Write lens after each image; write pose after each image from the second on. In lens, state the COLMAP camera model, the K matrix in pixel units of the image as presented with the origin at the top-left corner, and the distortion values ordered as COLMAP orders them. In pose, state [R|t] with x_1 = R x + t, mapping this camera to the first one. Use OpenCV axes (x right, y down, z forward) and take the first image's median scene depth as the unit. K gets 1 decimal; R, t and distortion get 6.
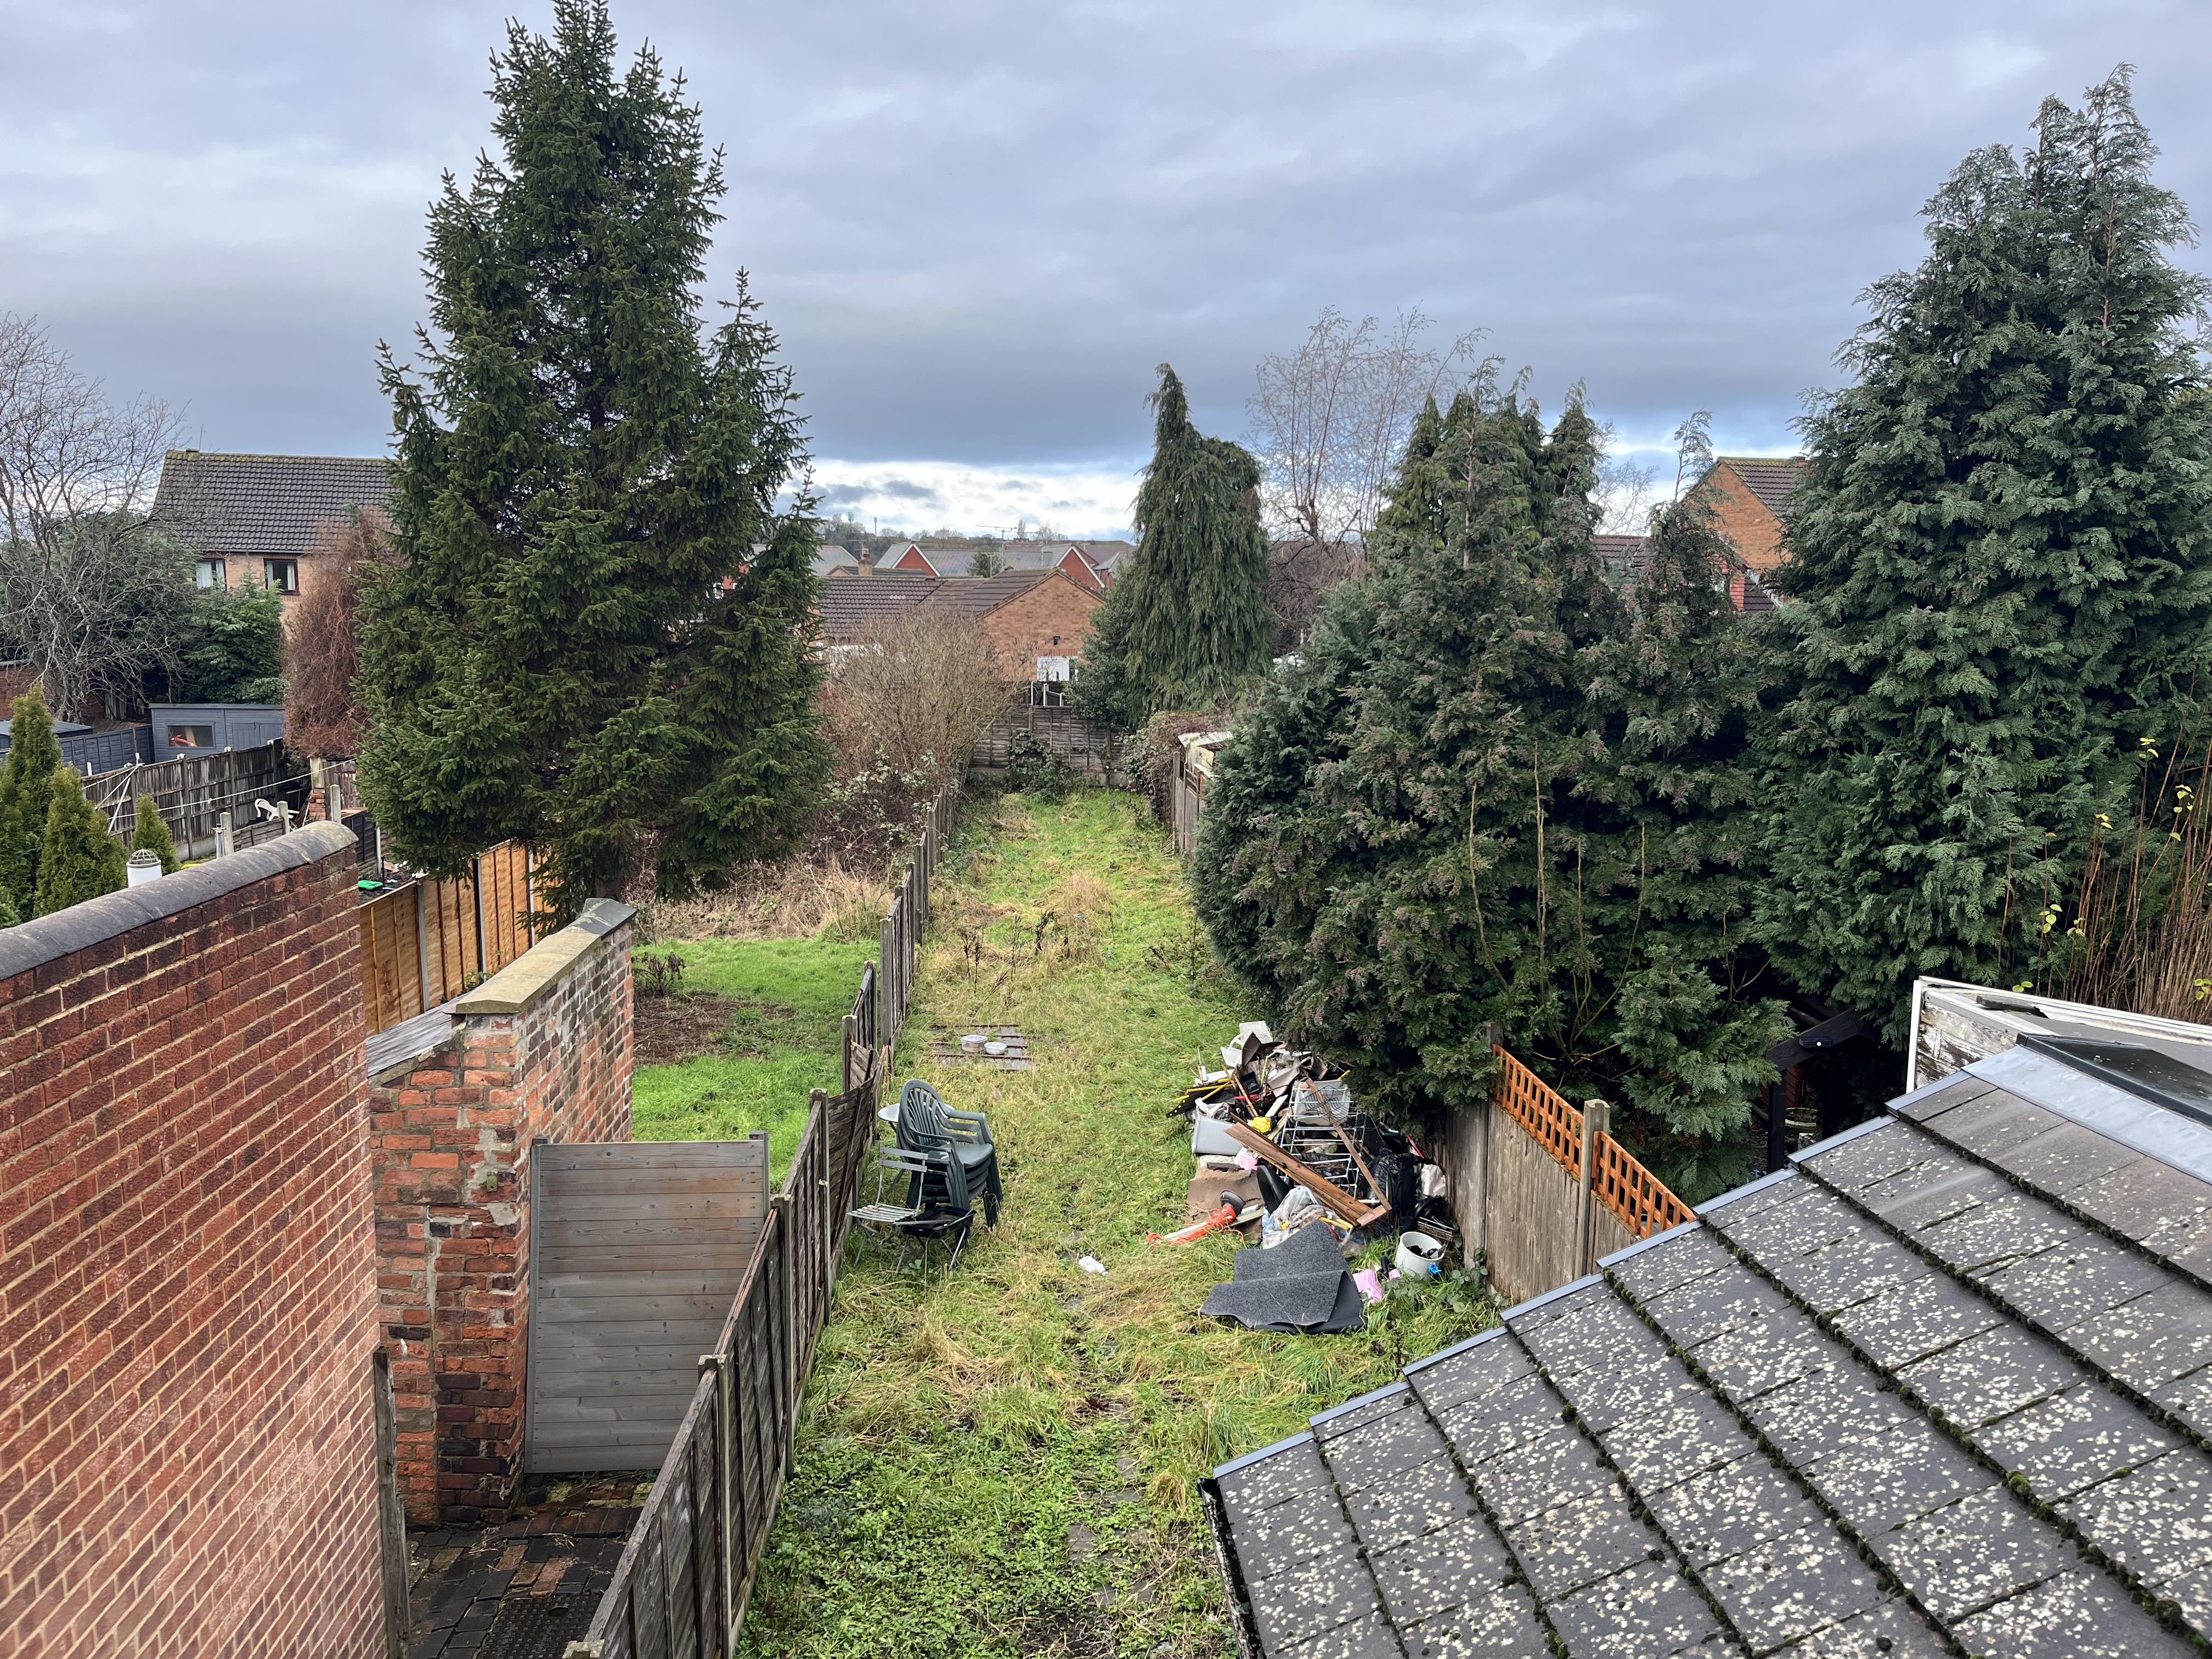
lens RADIAL K [[1667.8, 0, 1099.7], [0, 1667.8, 830.1], [0, 0, 1]] dist [0.067372, -0.005217]
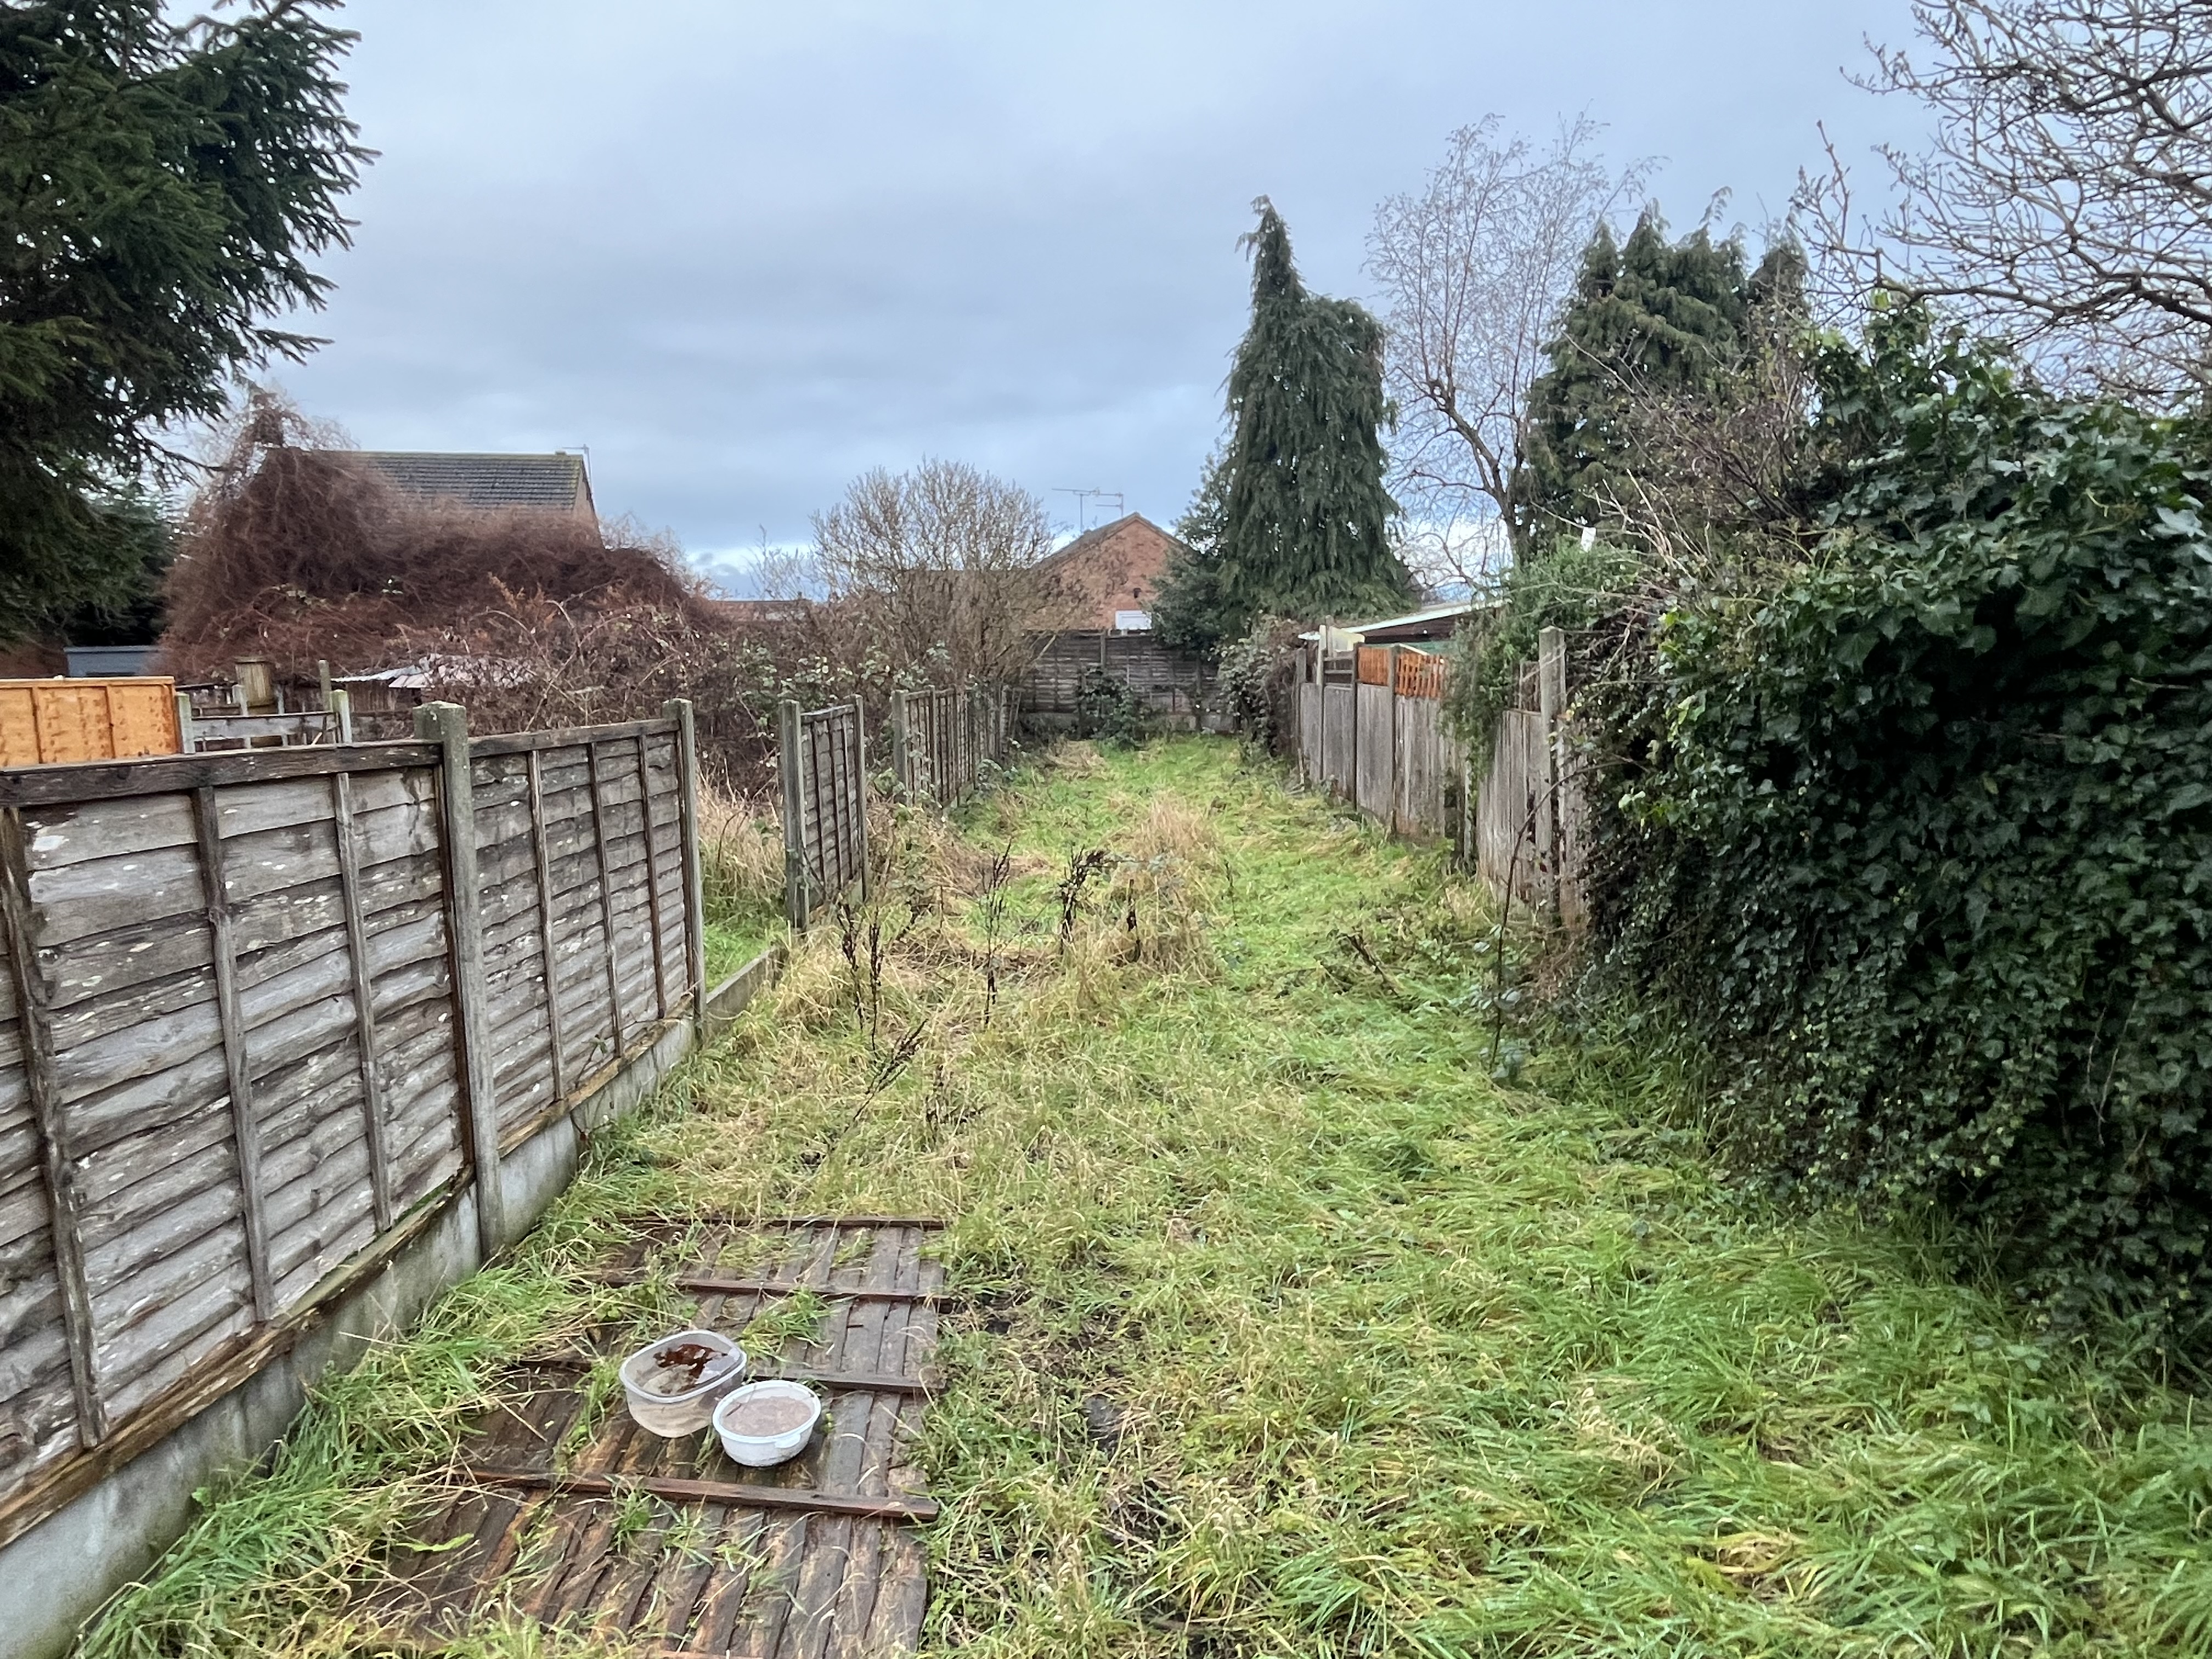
lens RADIAL K [[1241.2, 0, 1106.5], [0, 1241.2, 825.9], [0, 0, 1]] dist [0.002395, 0.000116]
pose [[0.998076, -0.014102, -0.060377, -0.013980], [0.013488, 0.999853, -0.010554, 0.090937], [0.060517, 0.009720, 0.998120, 1.361773]]
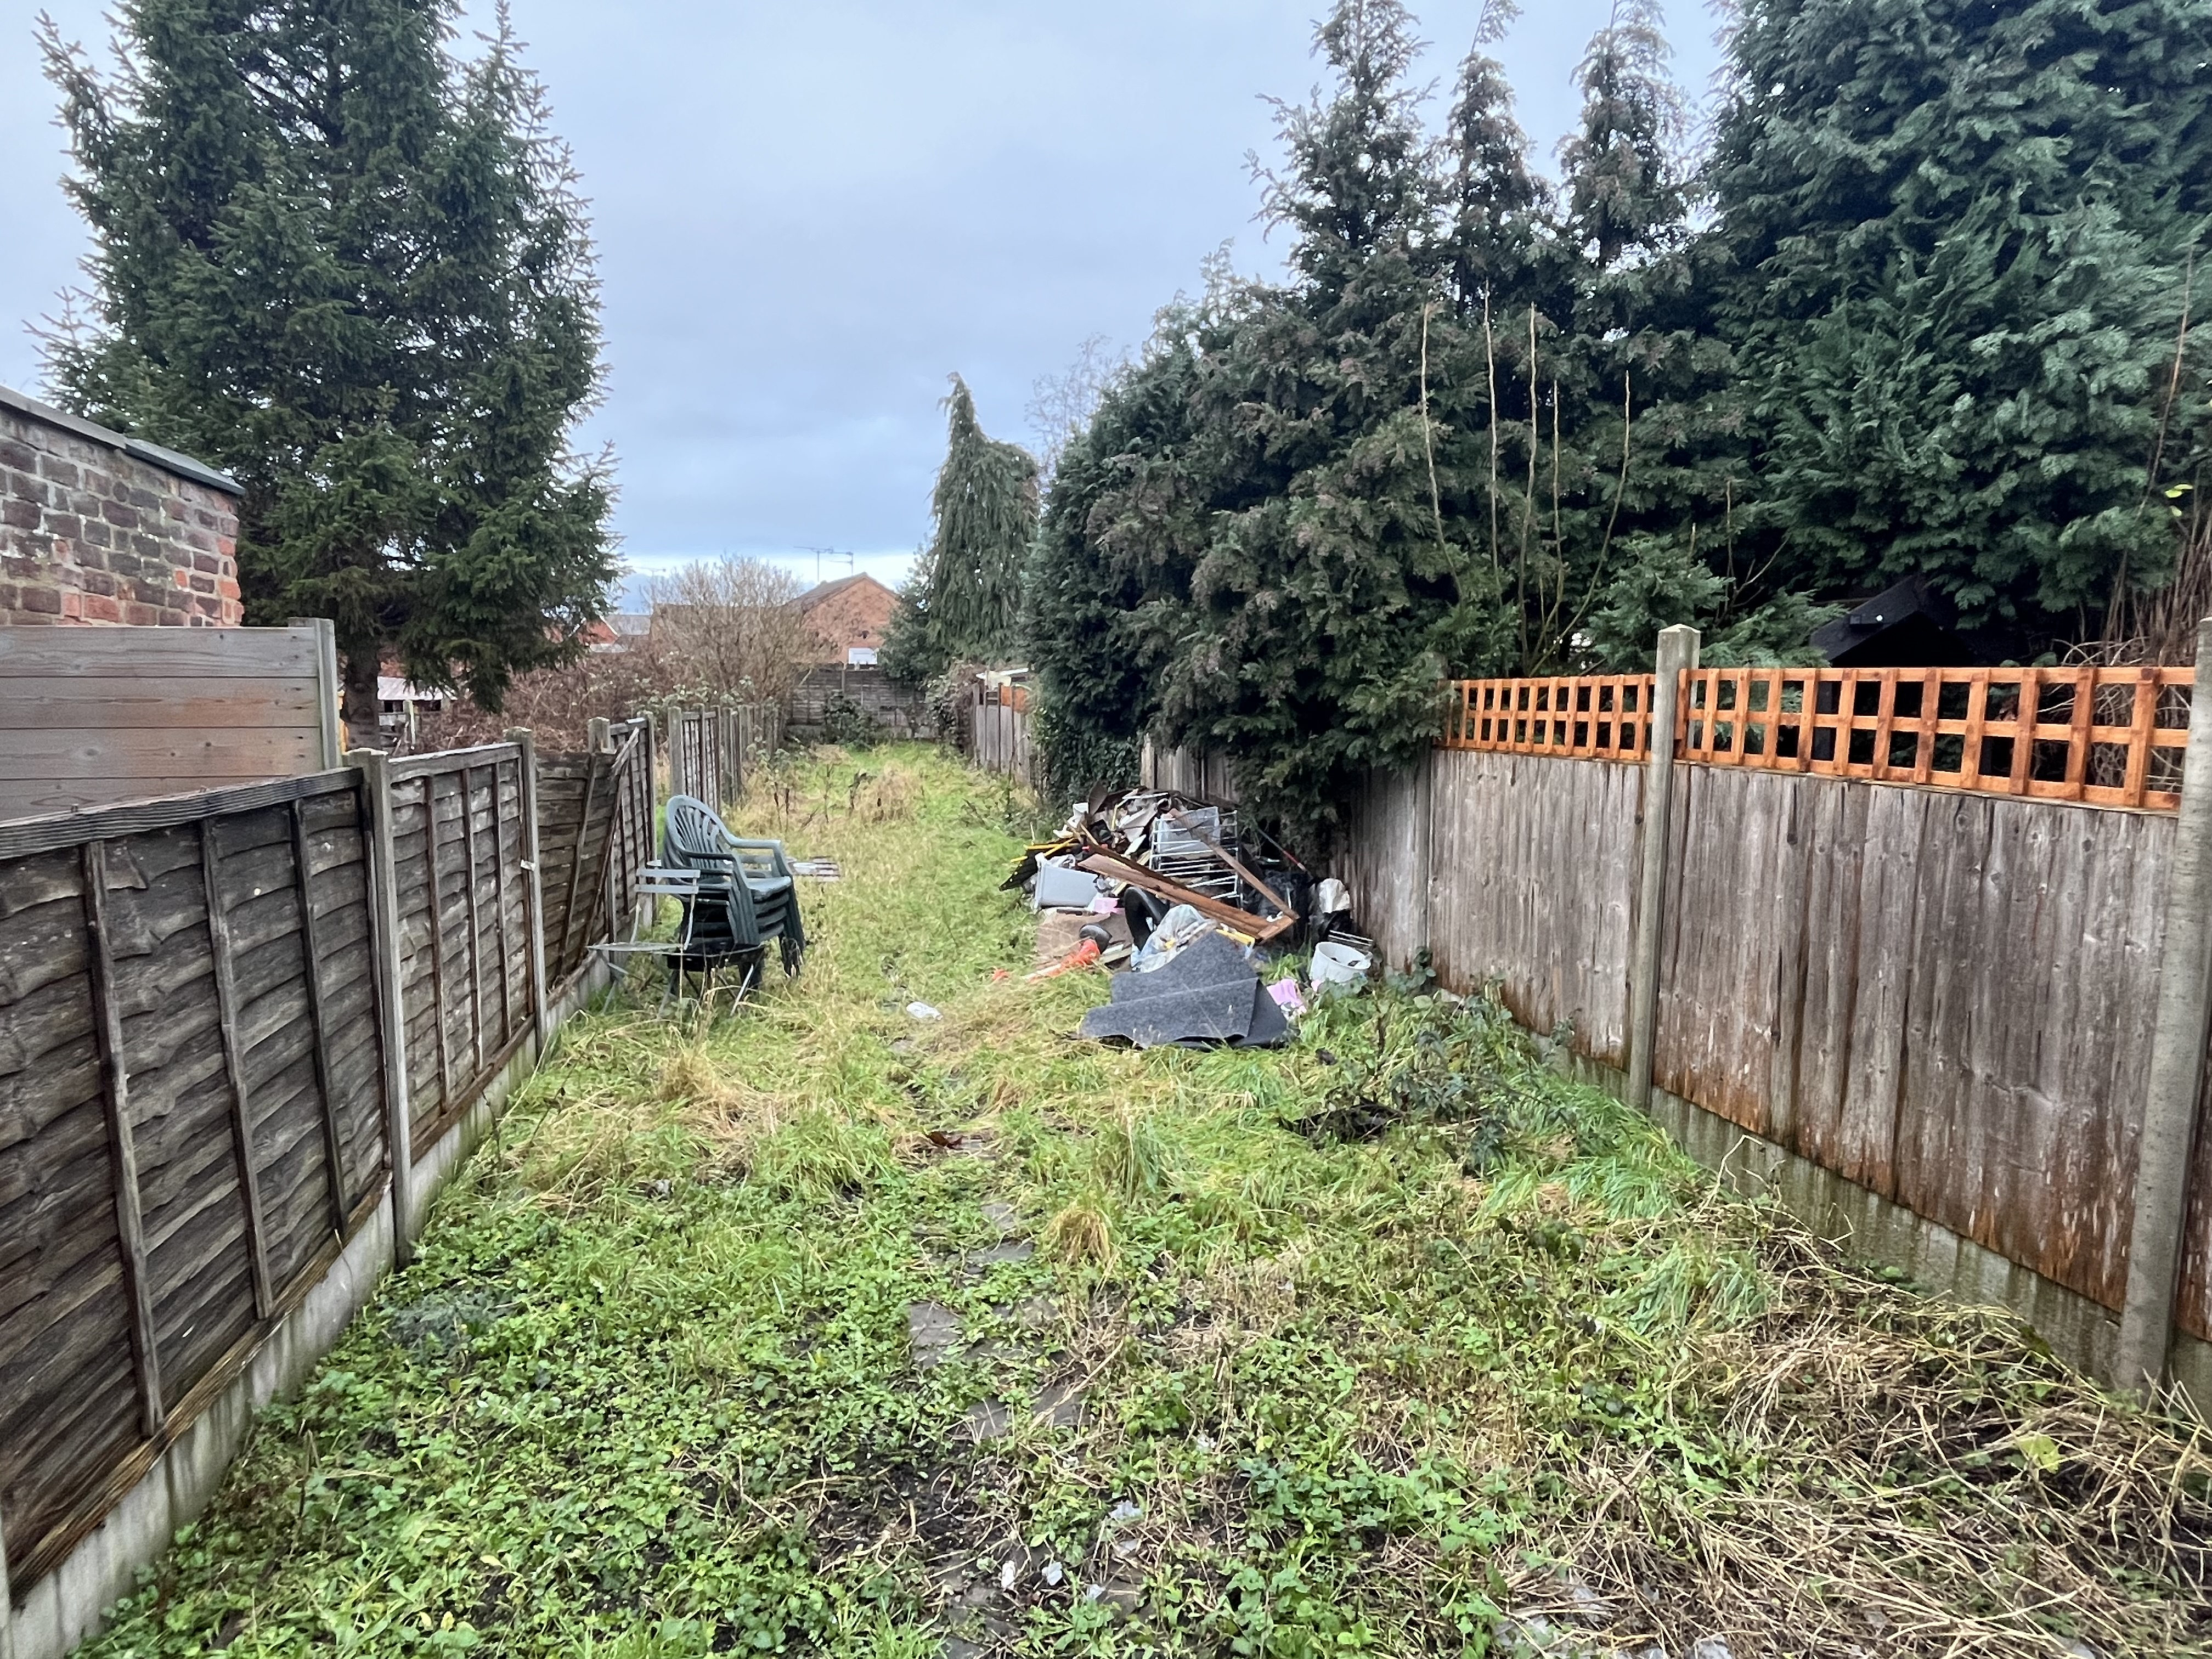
lens RADIAL K [[1241.2, 0, 1089.8], [0, 1241.2, 842.2], [0, 0, 1]] dist [0.002395, 0.000116]
pose [[0.988624, -0.021104, 0.148923, -0.013512], [0.023514, 0.999619, -0.014442, 0.211378], [-0.148562, 0.017779, 0.988743, 0.461470]]
